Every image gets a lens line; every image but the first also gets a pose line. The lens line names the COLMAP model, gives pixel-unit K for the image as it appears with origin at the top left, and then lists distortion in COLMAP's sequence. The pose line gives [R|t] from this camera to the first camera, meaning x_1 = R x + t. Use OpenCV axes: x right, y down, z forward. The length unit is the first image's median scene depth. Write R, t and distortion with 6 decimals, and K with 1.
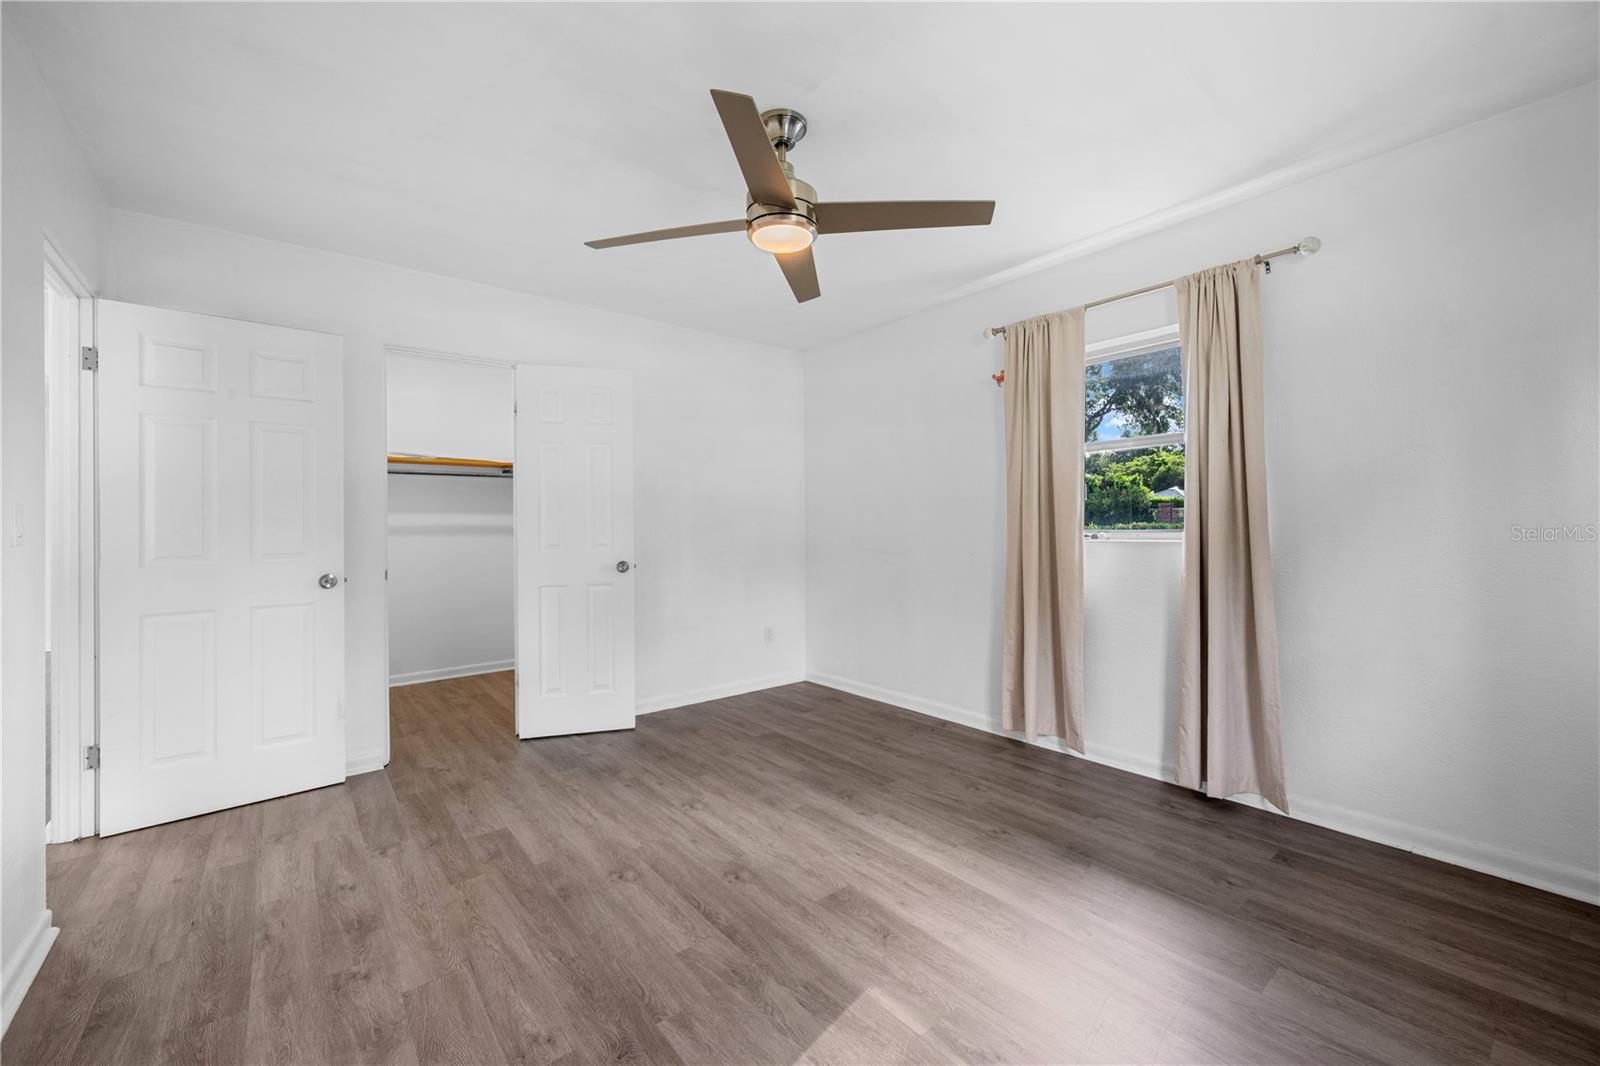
lens RADIAL K [[632.8, 0, 798.6], [0, 632.8, 527.4], [0, 0, 1]] dist [-0.001940, 0.000364]
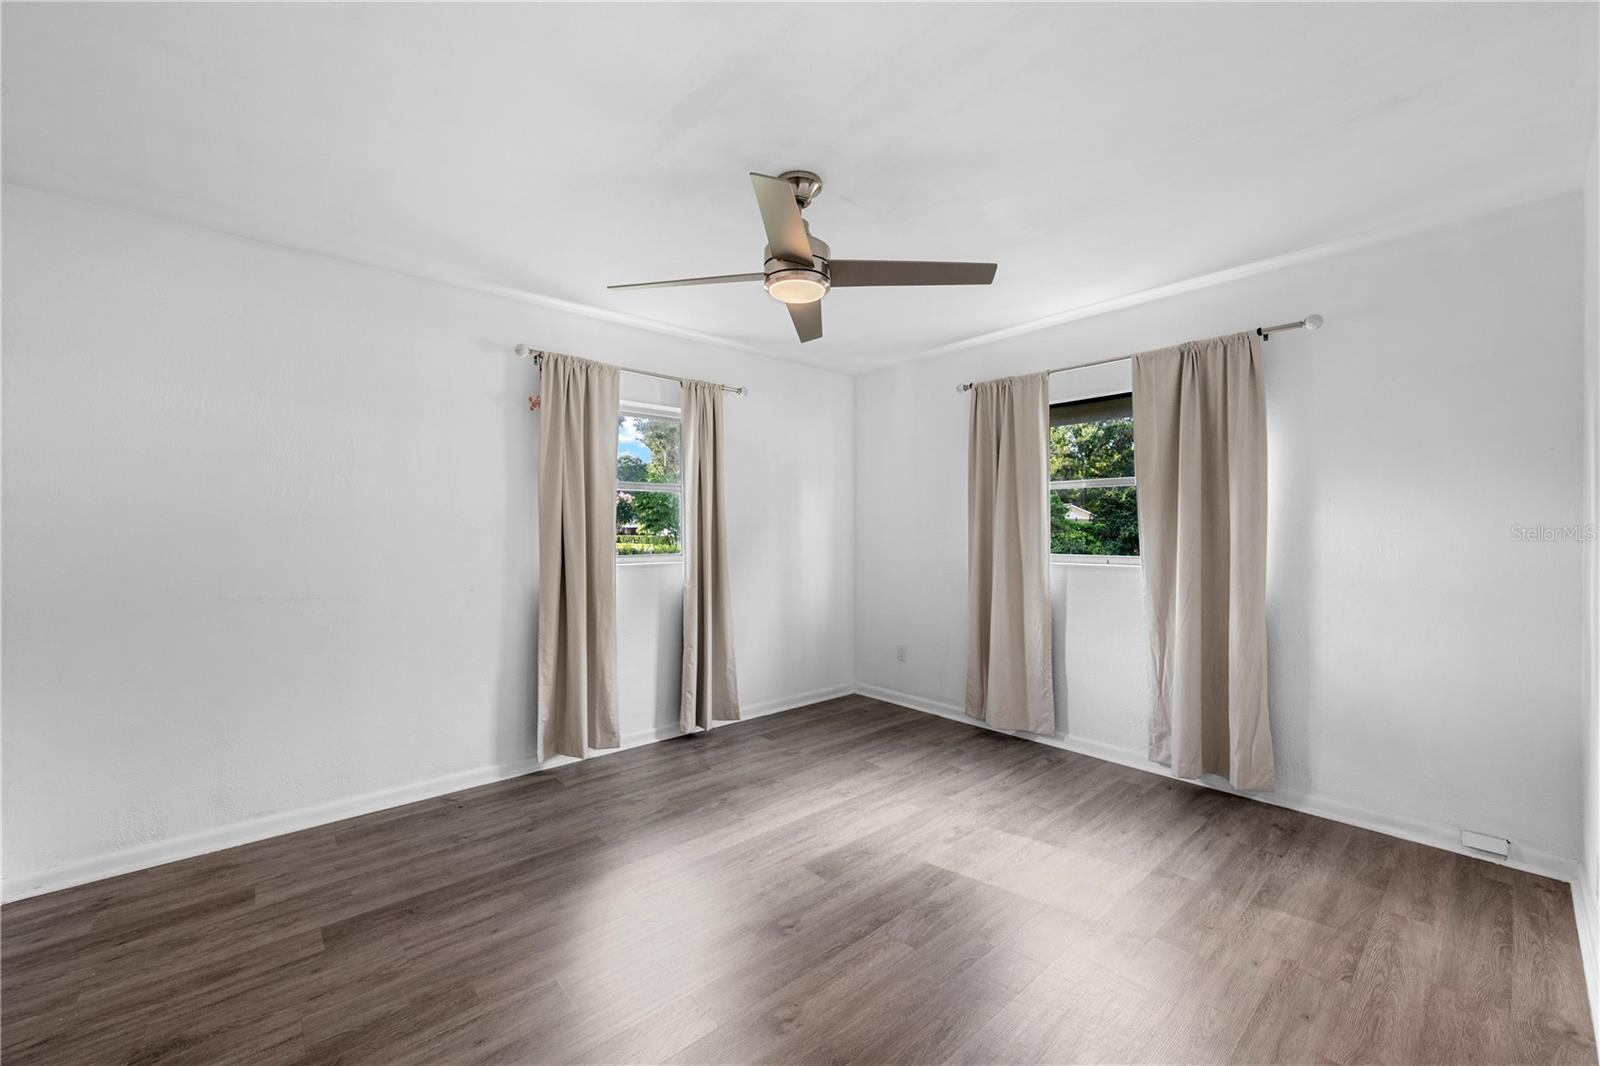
lens RADIAL K [[630.0, 0, 806.5], [0, 630.0, 532.8], [0, 0, 1]] dist [0.000073, 0.000349]
pose [[-0.038550, 0.008992, 0.999216, -0.856080], [0.006756, 0.999939, -0.008738, -0.030305], [-0.999234, 0.006414, -0.038608, 0.812396]]
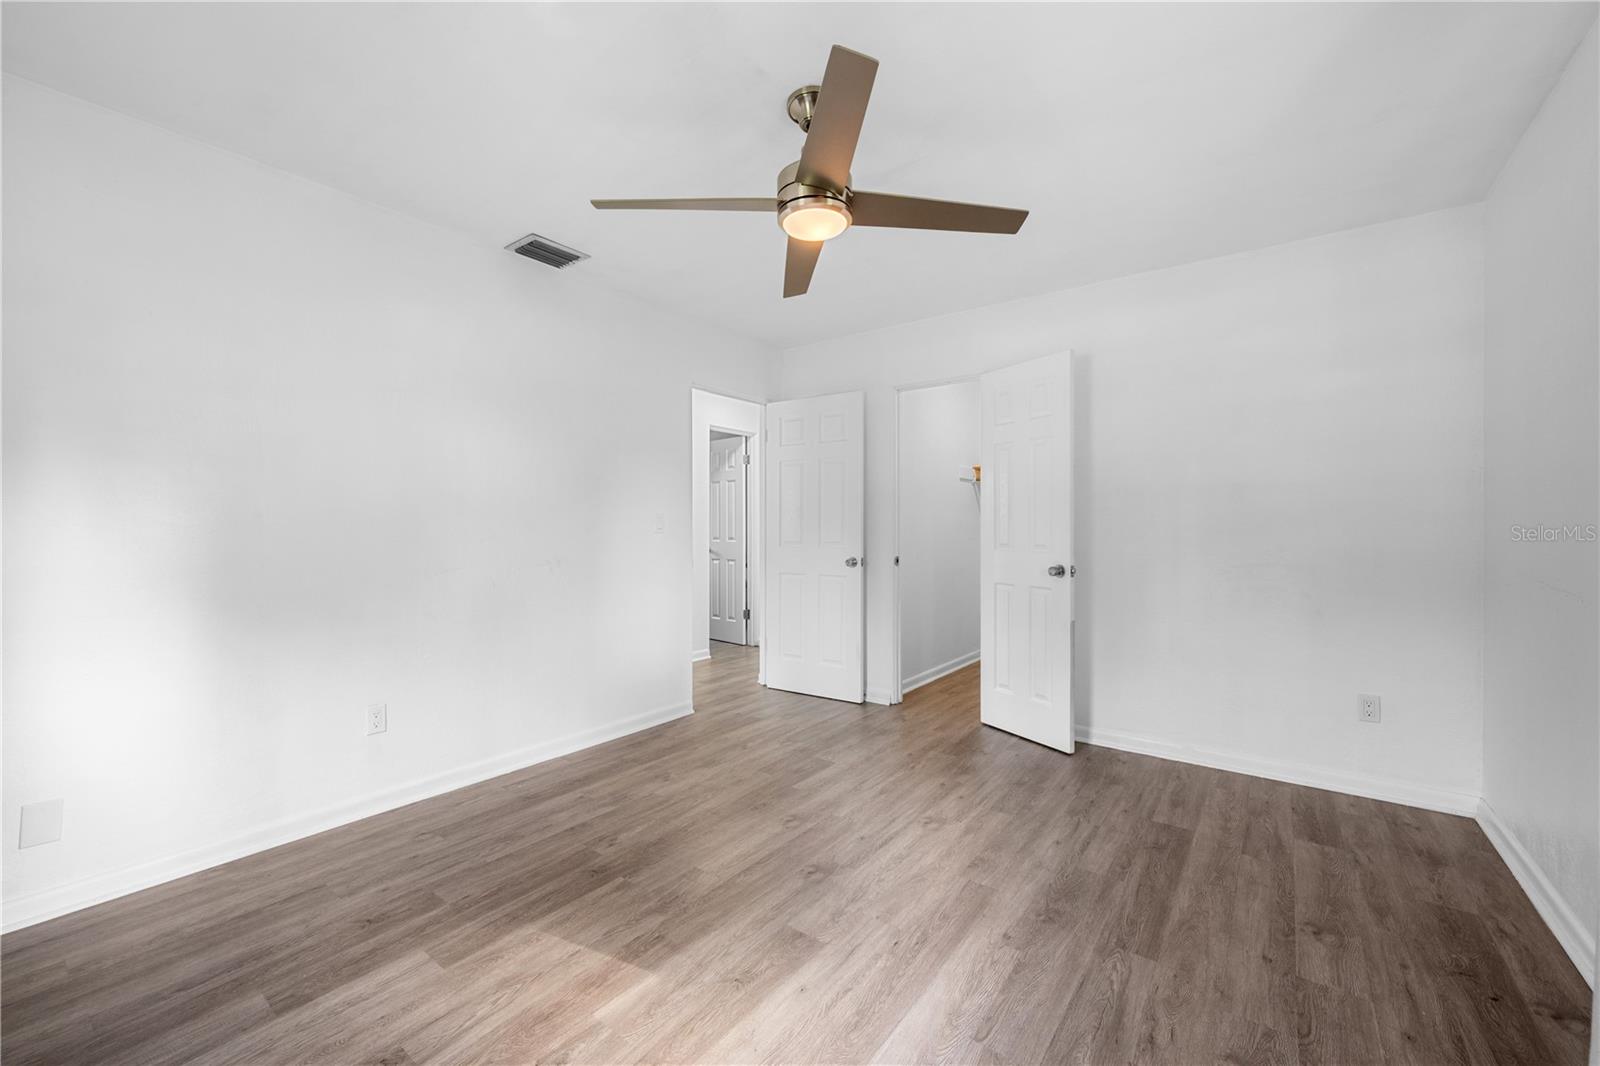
lens RADIAL K [[639.0, 0, 818.7], [0, 639.0, 527.7], [0, 0, 1]] dist [0.000089, 0.000025]
pose [[0.251938, 0.011794, -0.967672, 0.721111], [-0.006642, 0.999923, 0.010458, -0.010066], [0.967721, 0.003793, 0.251997, 0.604761]]
